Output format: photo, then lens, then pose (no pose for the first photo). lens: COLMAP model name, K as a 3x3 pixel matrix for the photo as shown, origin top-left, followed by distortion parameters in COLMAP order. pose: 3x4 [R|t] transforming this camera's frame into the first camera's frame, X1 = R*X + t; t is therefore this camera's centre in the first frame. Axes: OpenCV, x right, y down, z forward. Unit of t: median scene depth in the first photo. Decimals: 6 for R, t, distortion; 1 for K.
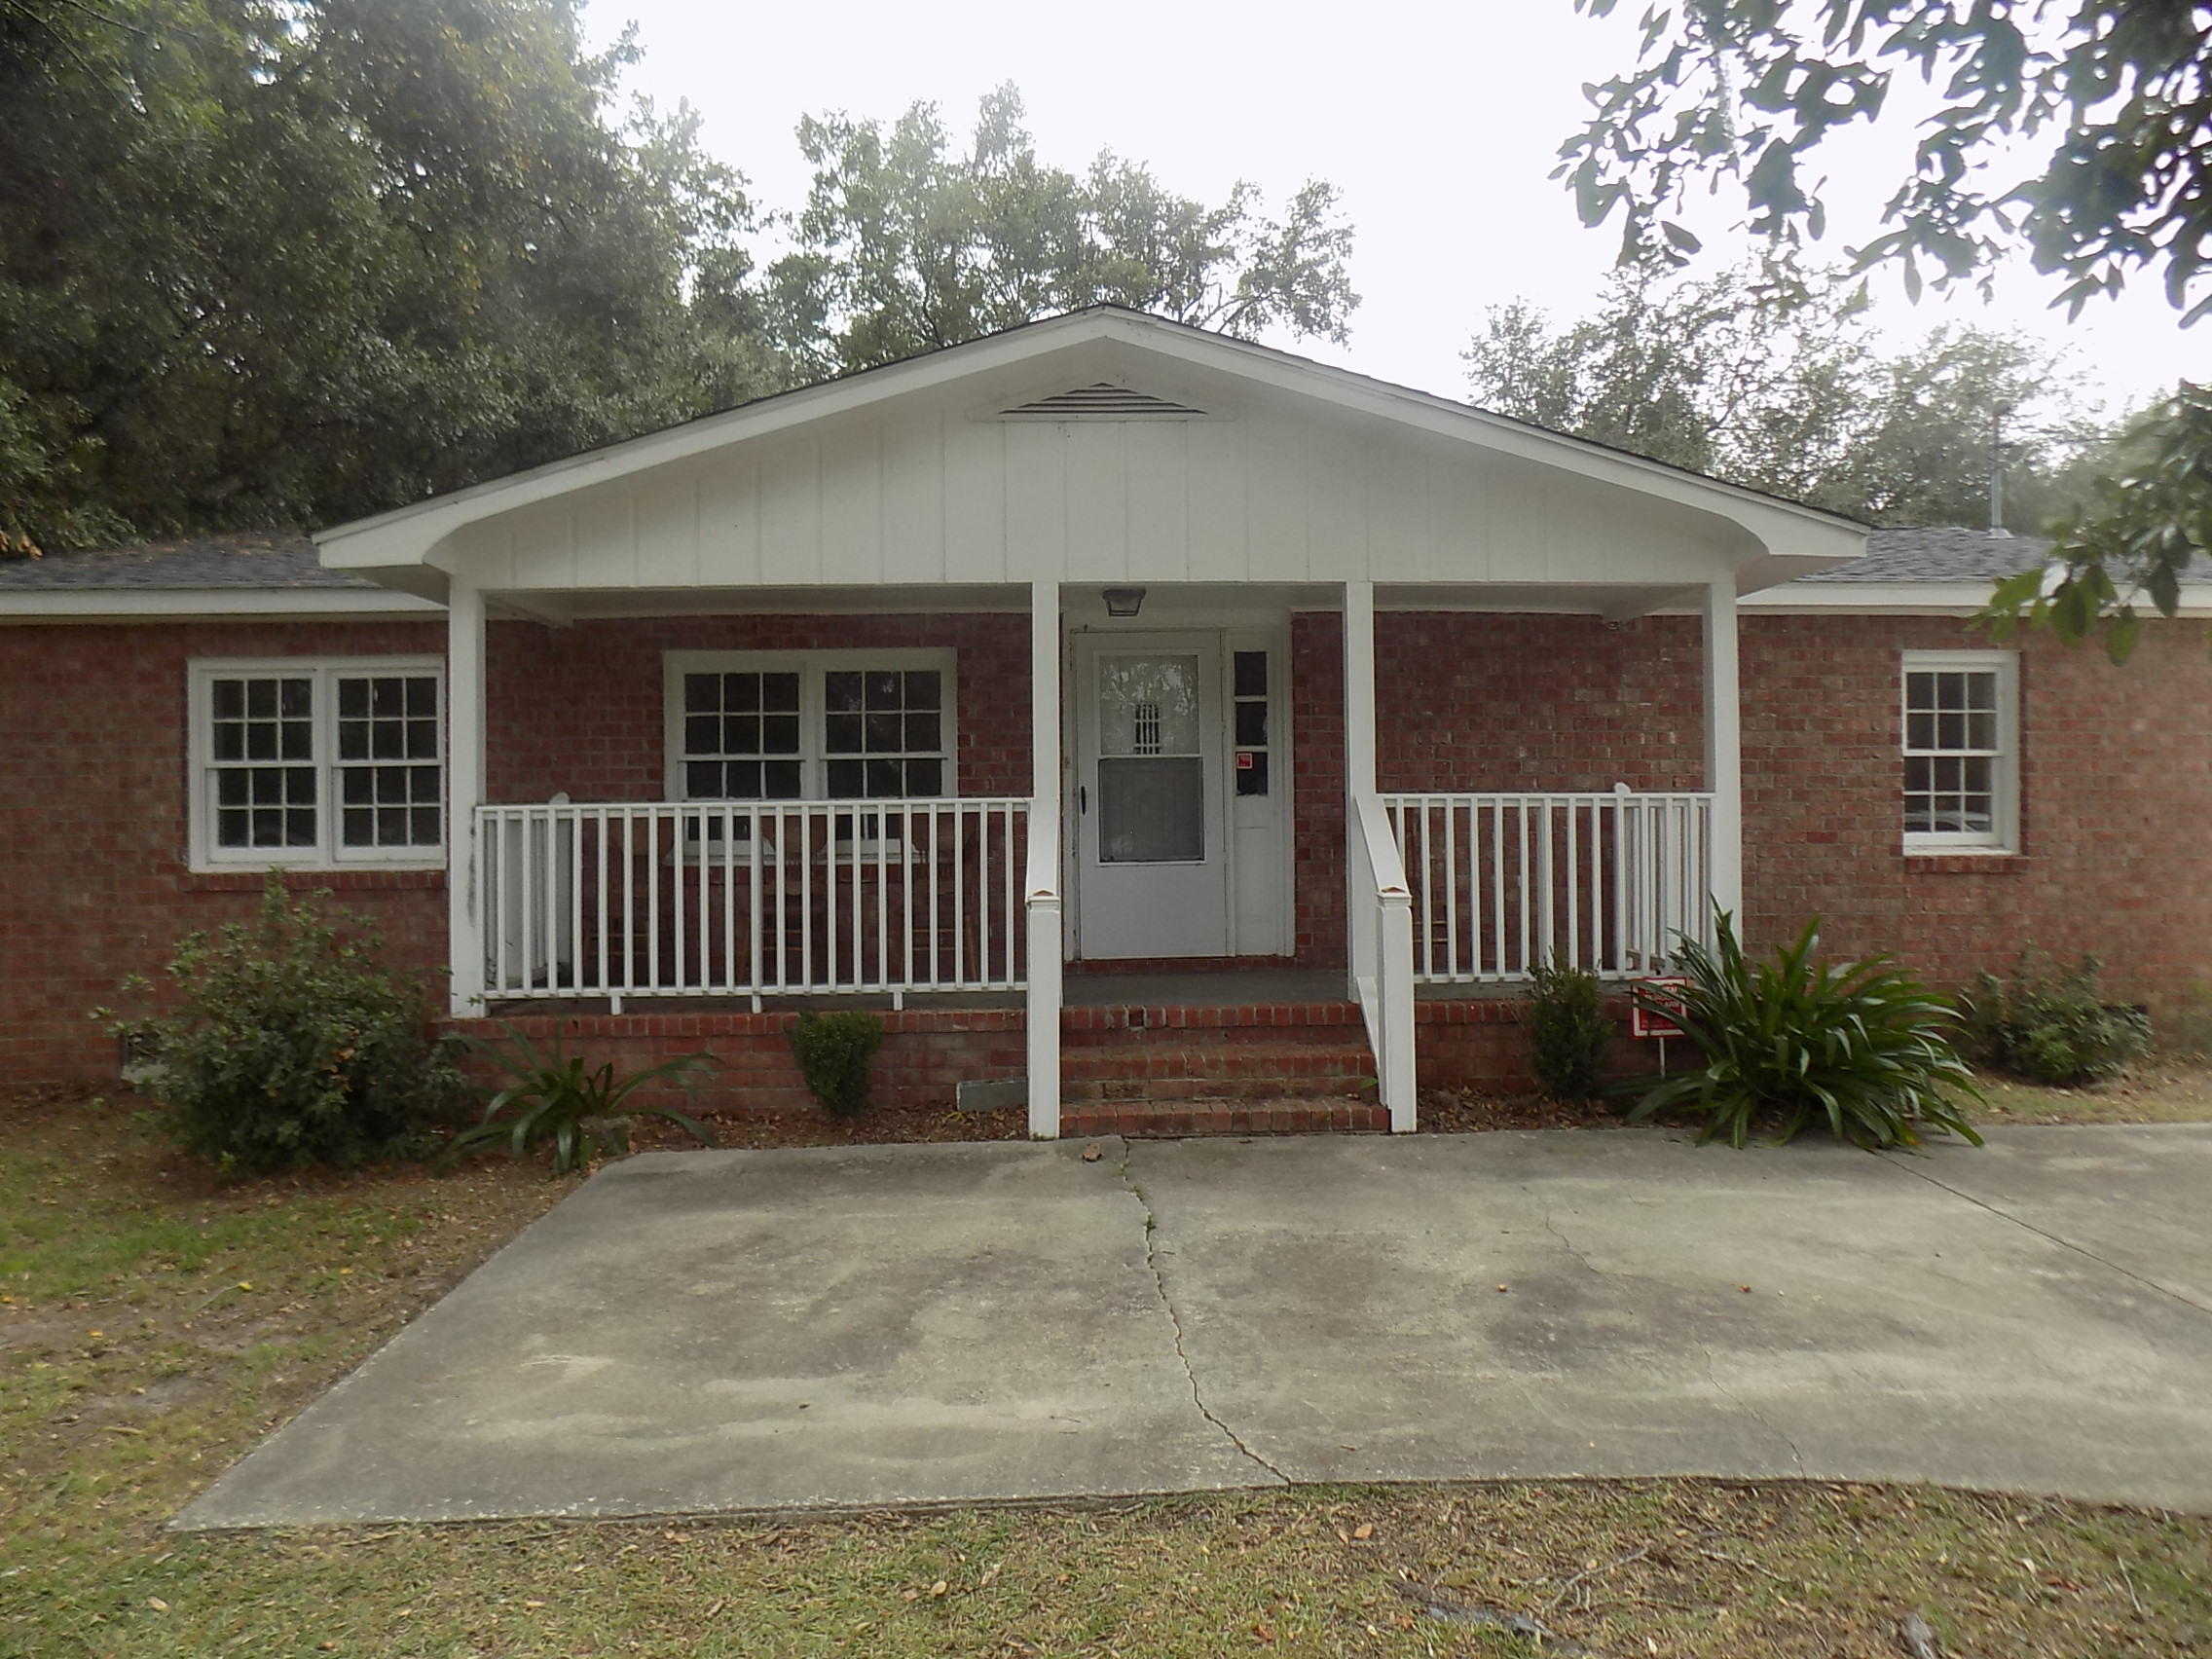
lens RADIAL K [[1523.9, 0, 1106.0], [0, 1523.9, 829.5], [0, 0, 1]] dist [-0.098955, 0.096475]
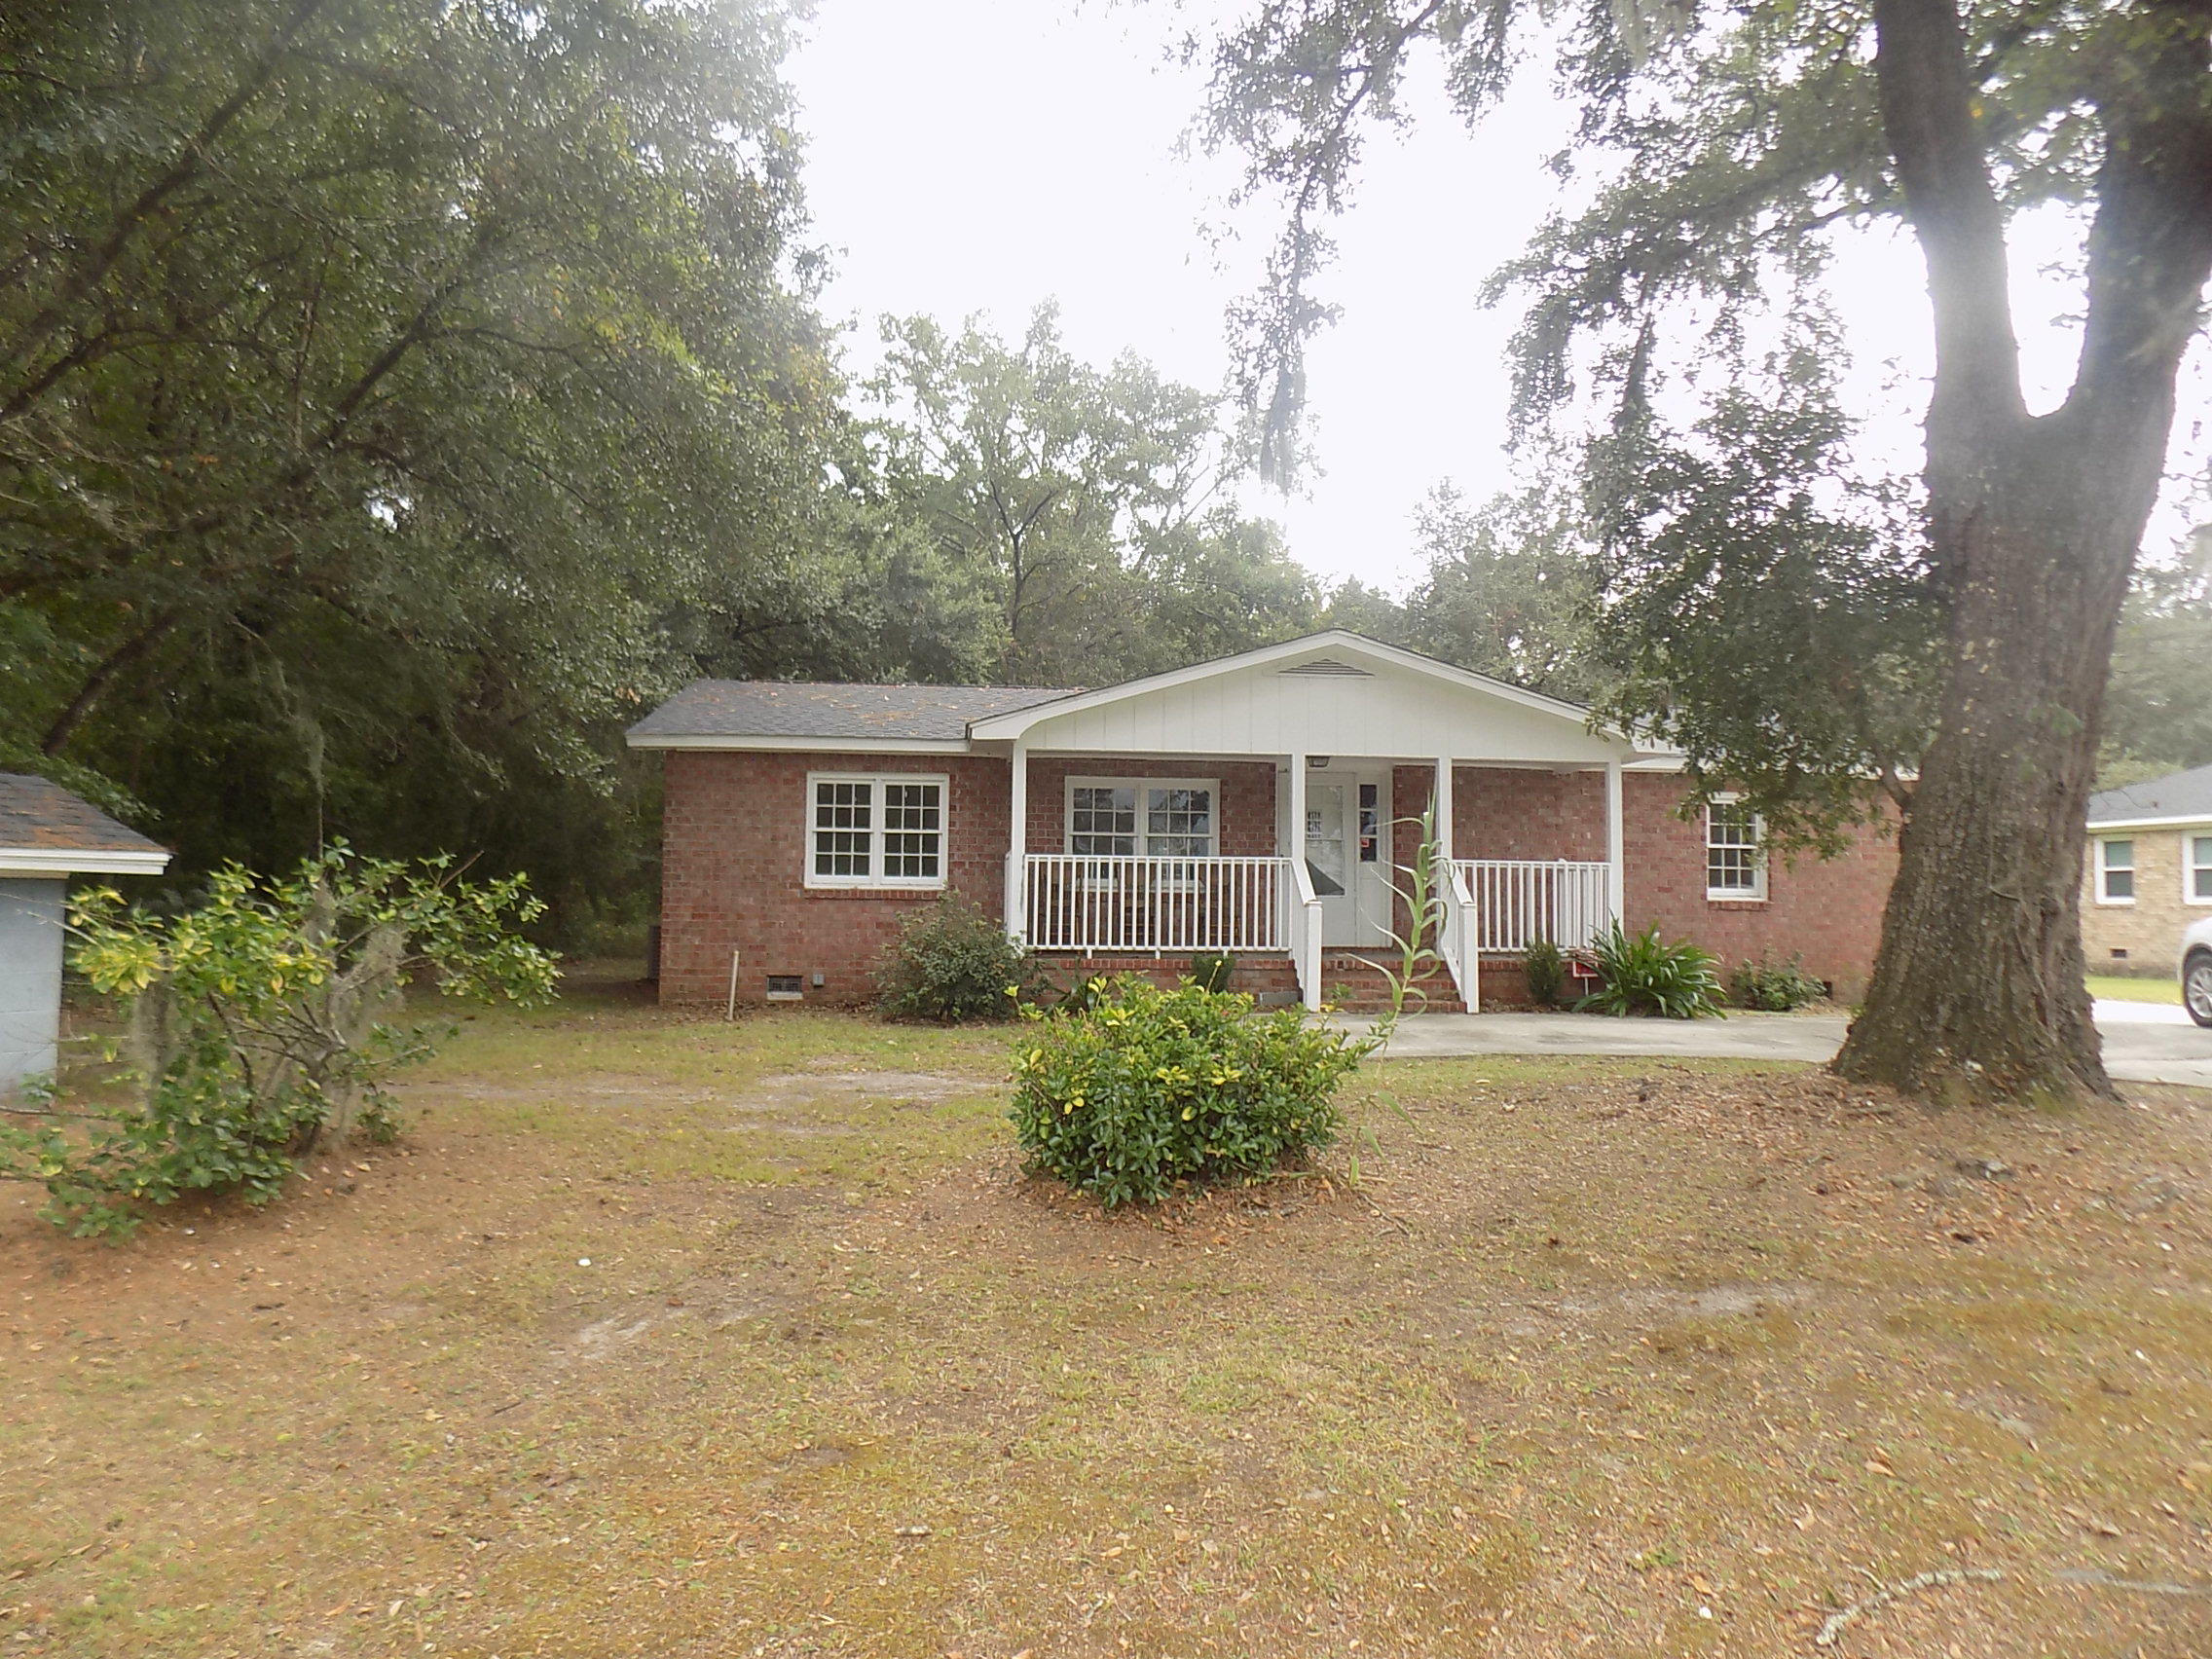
lens RADIAL K [[1490.7, 0, 1106.0], [0, 1490.7, 829.5], [0, 0, 1]] dist [-0.088474, 0.088460]
pose [[0.997711, 0.025298, 0.062716, -0.357963], [-0.022140, 0.998476, -0.050551, 0.040787], [-0.063899, 0.049047, 0.996750, -0.844493]]
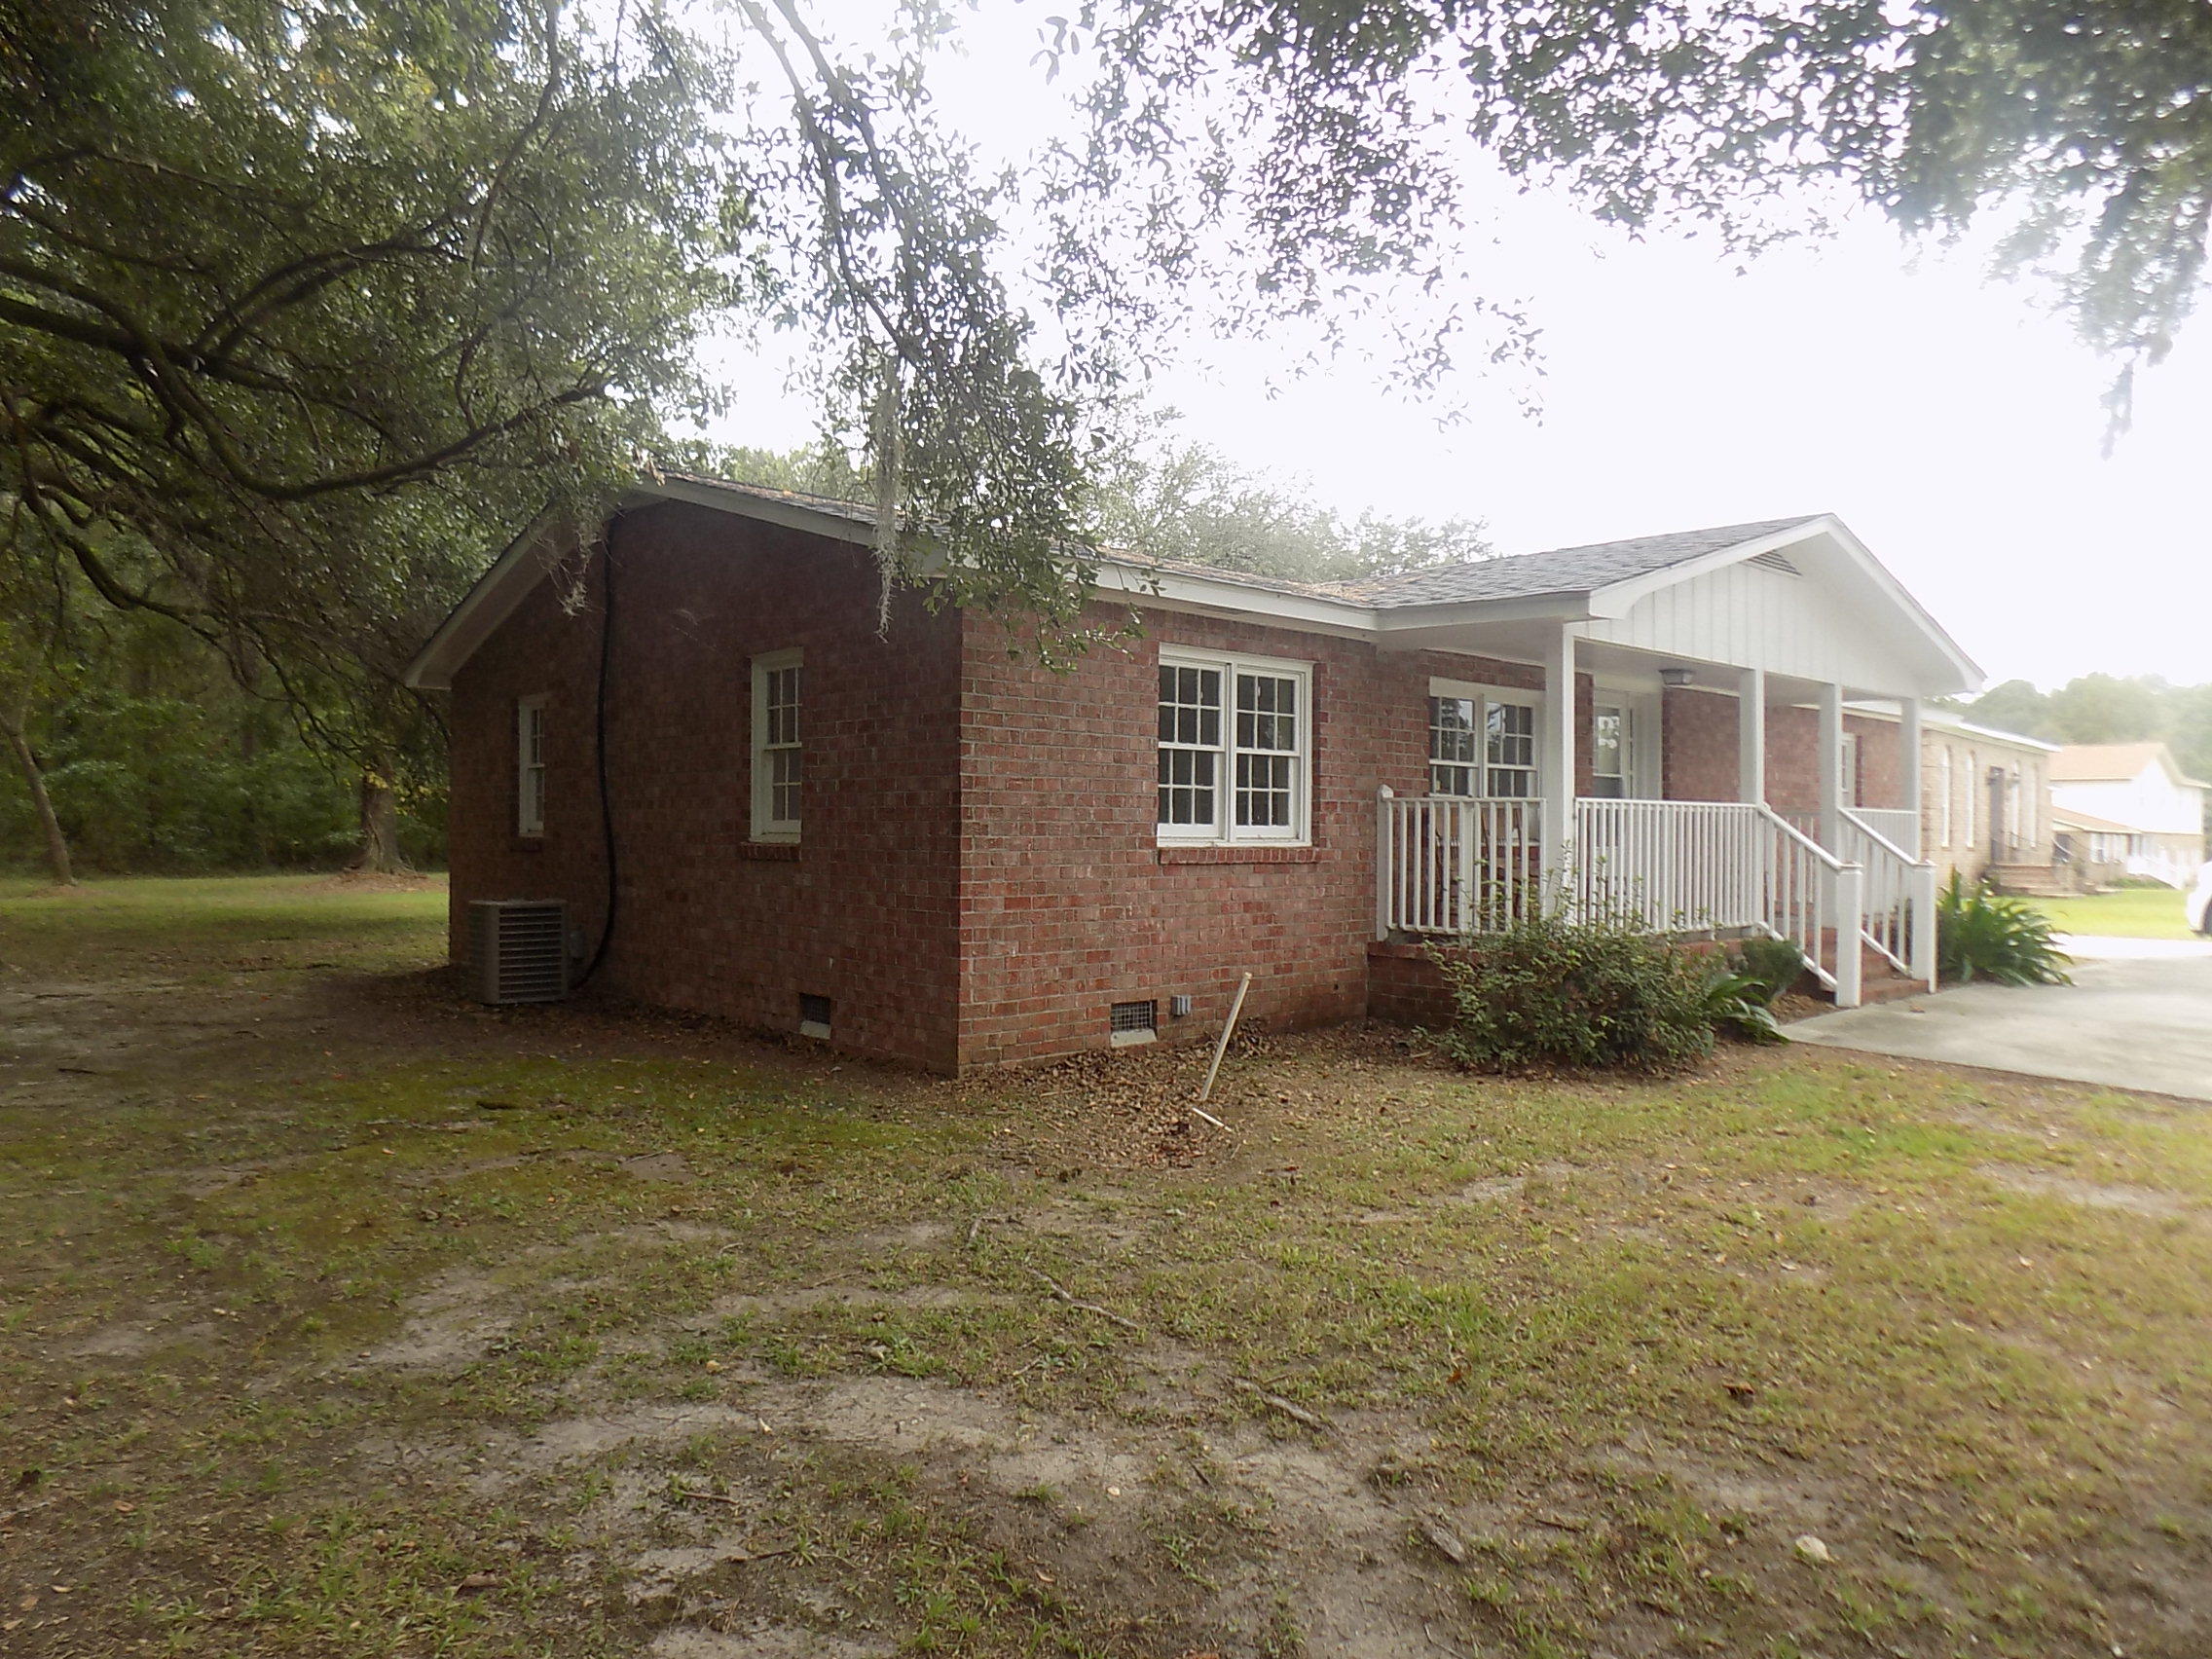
lens RADIAL K [[1490.7, 0, 1106.0], [0, 1490.7, 829.5], [0, 0, 1]] dist [-0.088474, 0.088460]
pose [[0.777343, 0.017798, 0.628825, -1.288189], [-0.012980, 0.999841, -0.012253, 0.029619], [-0.628943, 0.001363, 0.777450, 0.200014]]
